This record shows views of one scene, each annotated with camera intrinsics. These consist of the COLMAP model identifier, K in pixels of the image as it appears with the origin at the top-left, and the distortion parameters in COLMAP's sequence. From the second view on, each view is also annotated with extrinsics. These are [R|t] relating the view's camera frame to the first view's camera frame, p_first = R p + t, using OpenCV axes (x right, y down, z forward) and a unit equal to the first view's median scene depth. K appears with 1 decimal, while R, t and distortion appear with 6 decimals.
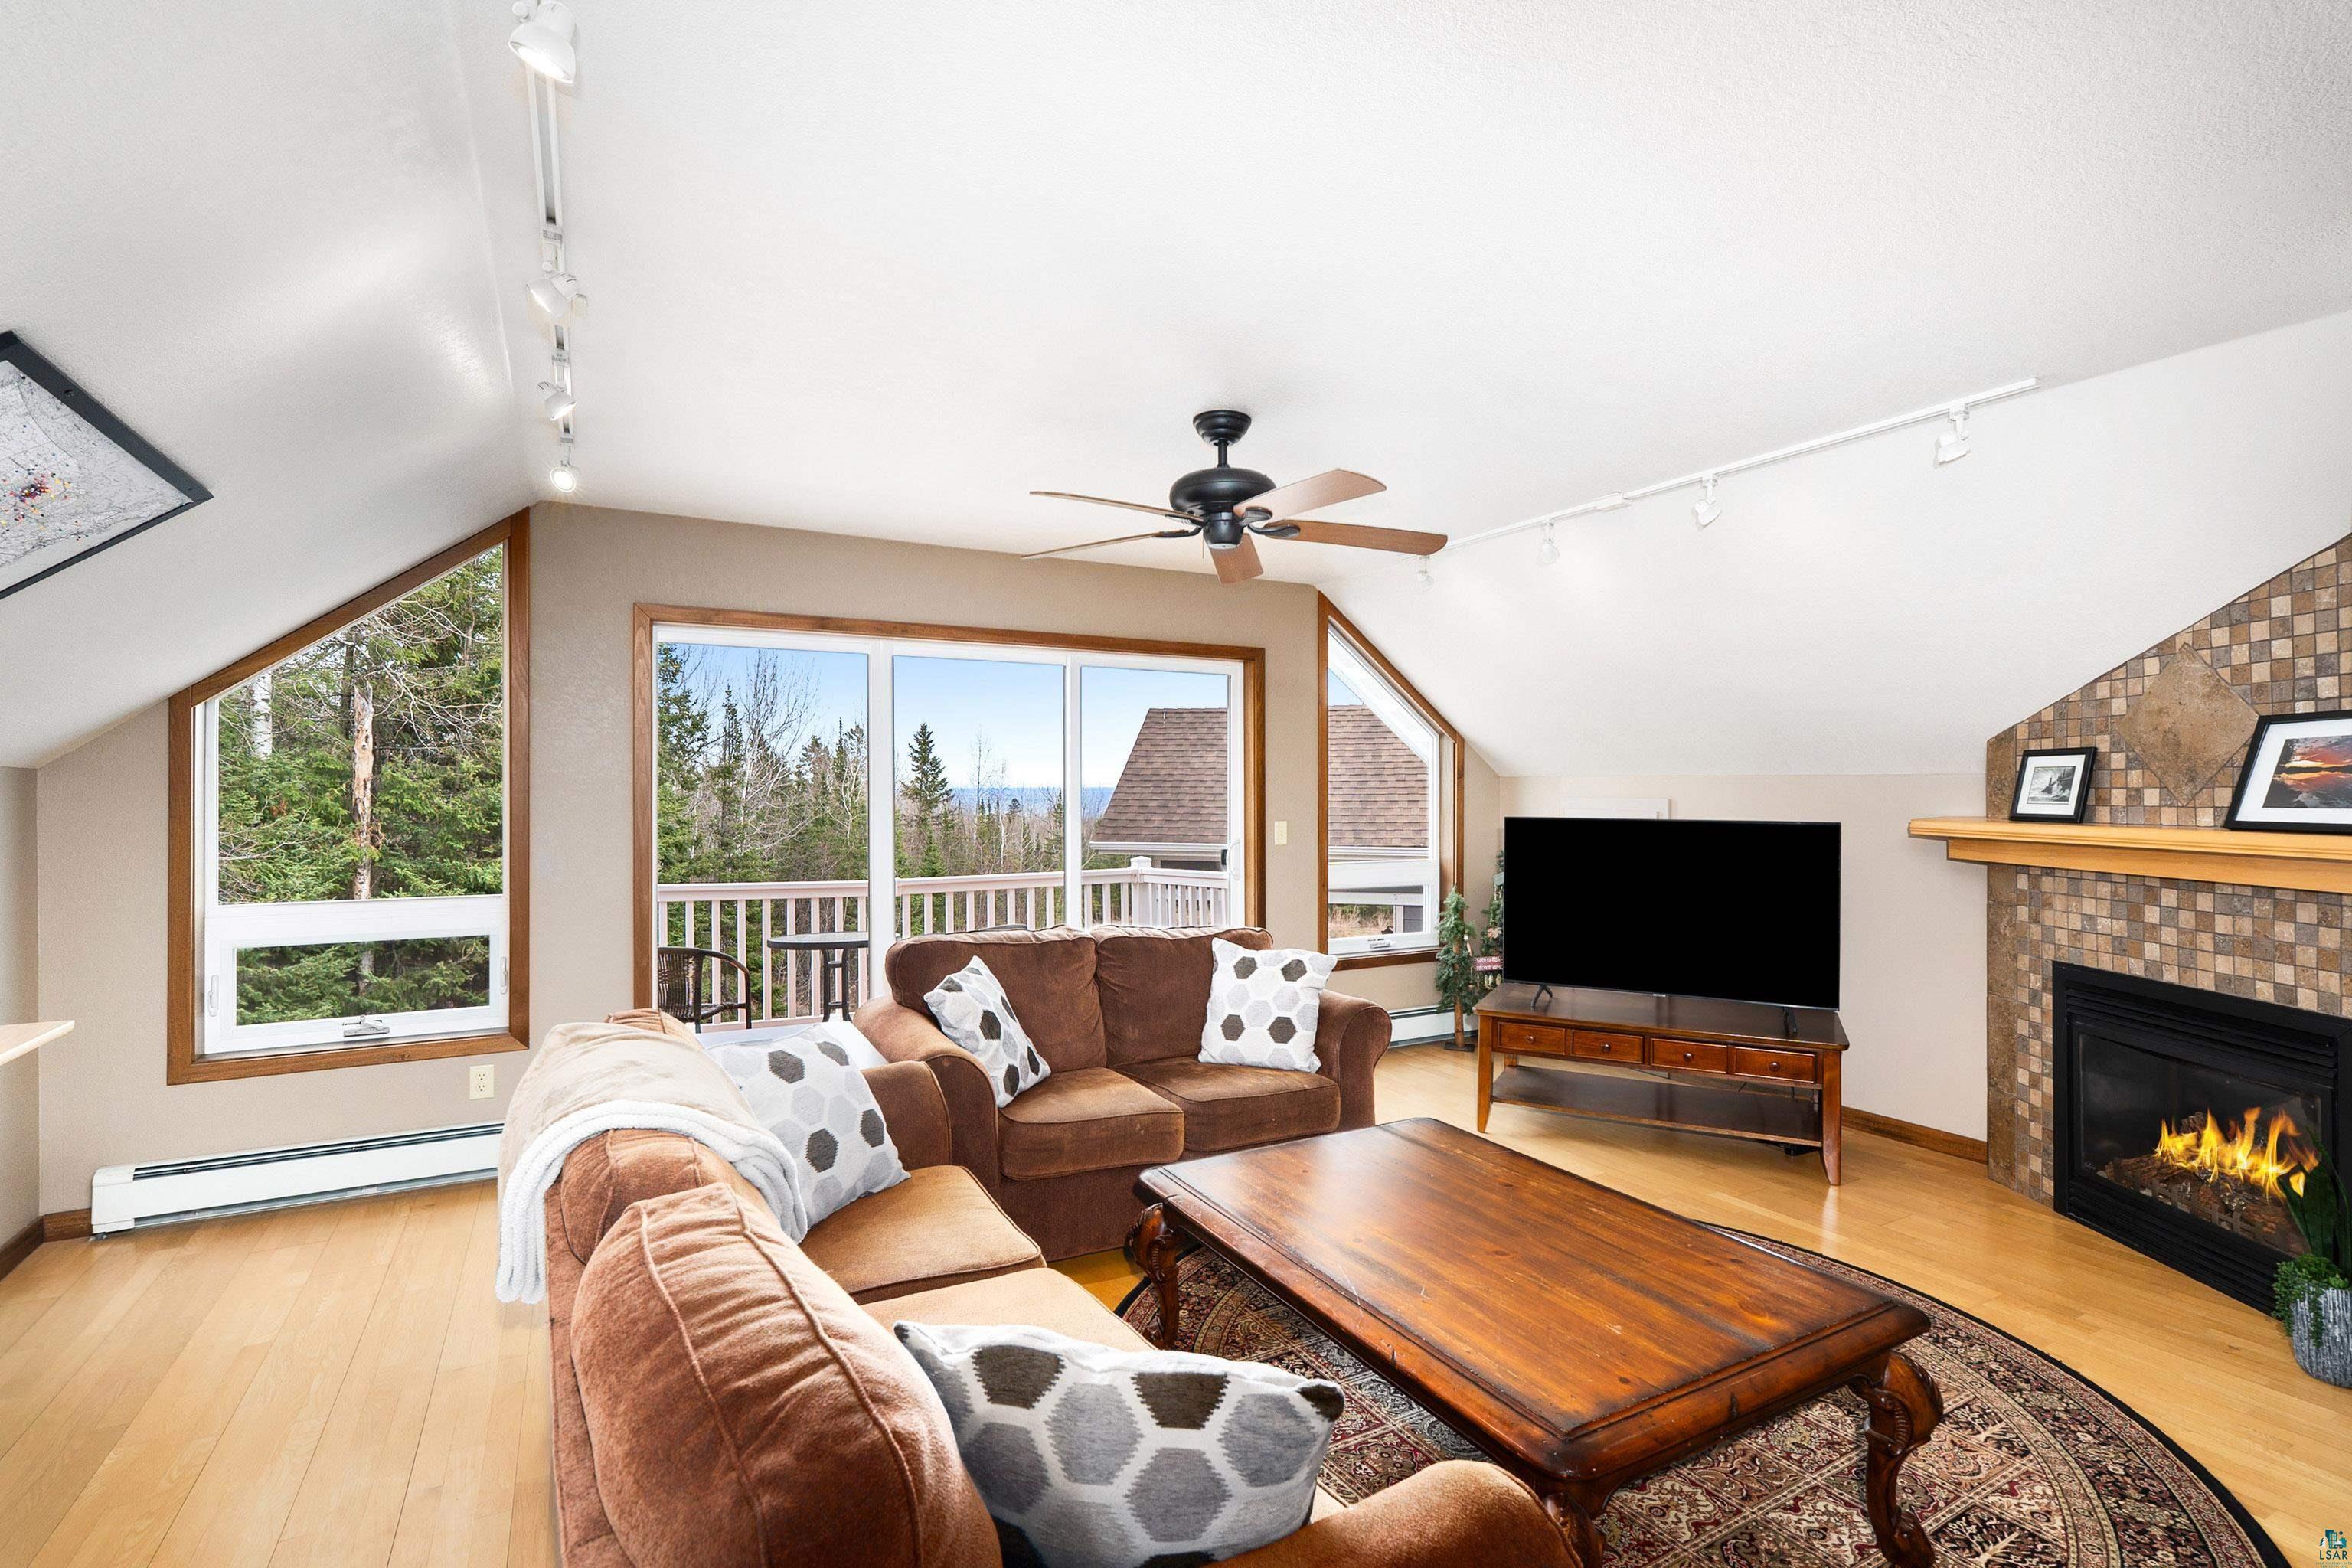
lens RADIAL K [[1099.3, 0, 1181.2], [0, 1099.3, 787.4], [0, 0, 1]] dist [-0.010444, 0.003454]
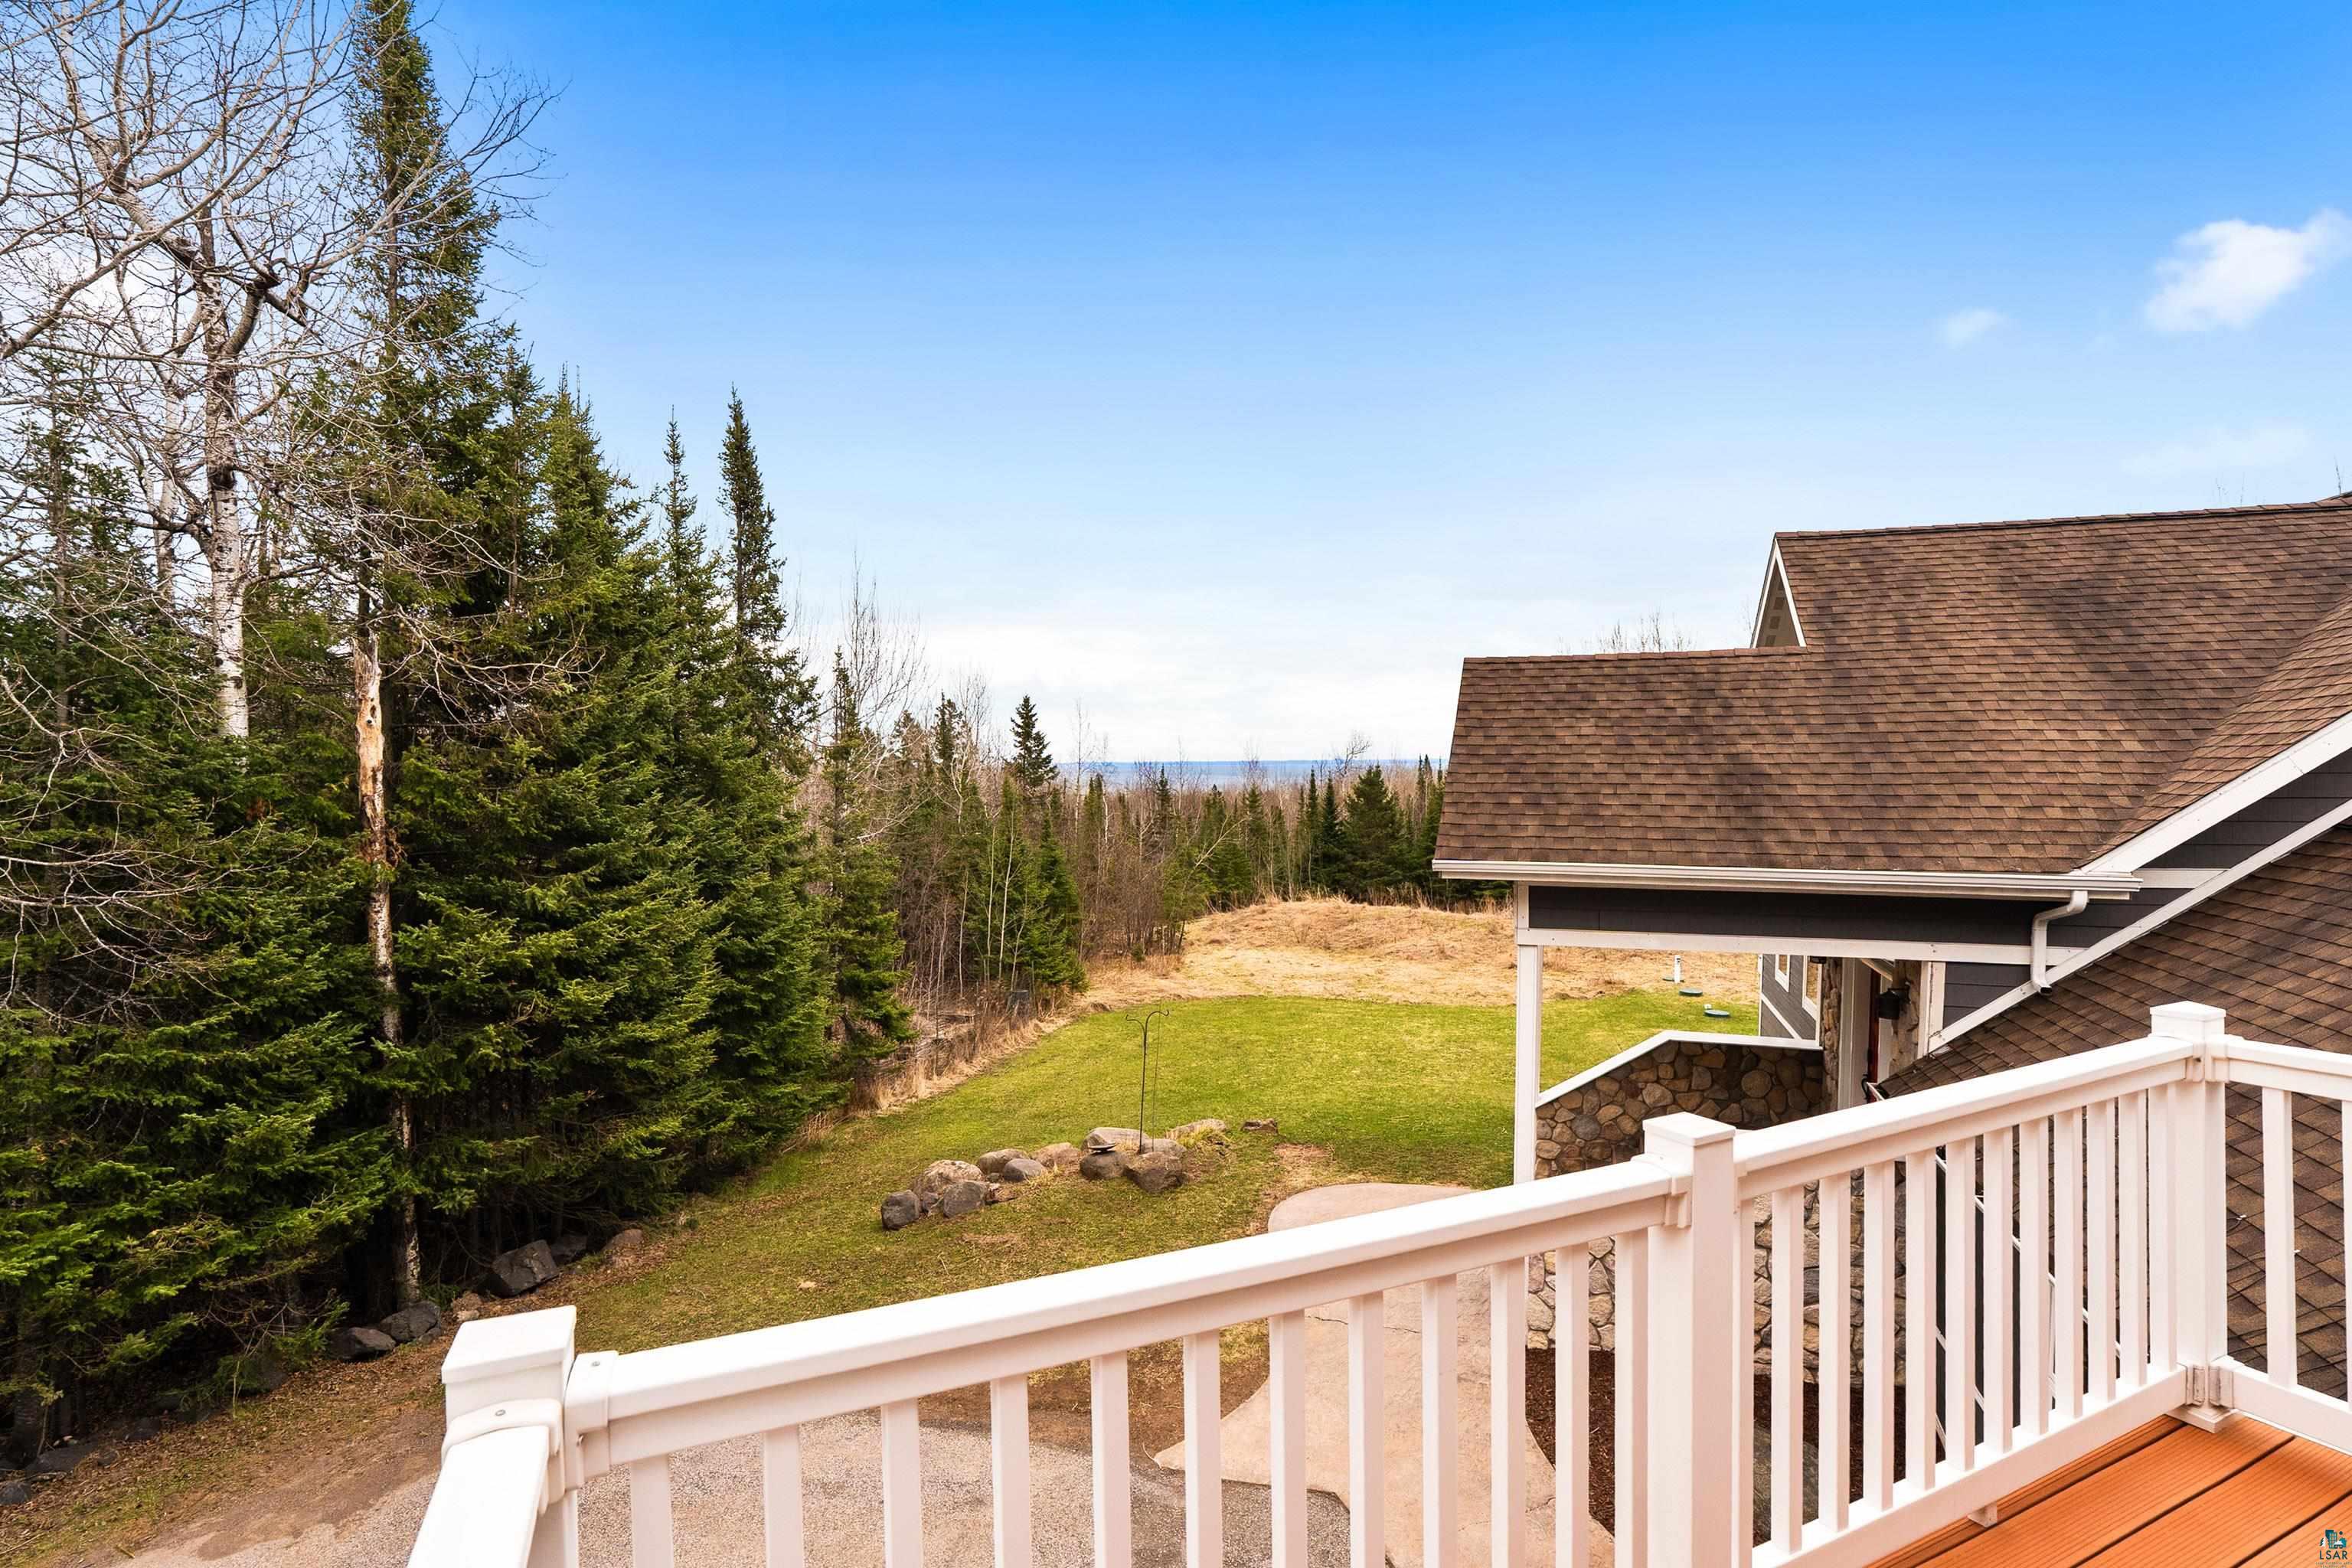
lens RADIAL K [[1099.3, 0, 1171.8], [0, 1099.3, 824.5], [0, 0, 1]] dist [-0.010444, 0.003454]
pose [[0.997302, -0.002240, -0.073370, -0.692737], [0.006482, 0.998317, 0.057631, -0.035635], [0.073118, -0.057951, 0.995638, 1.284447]]
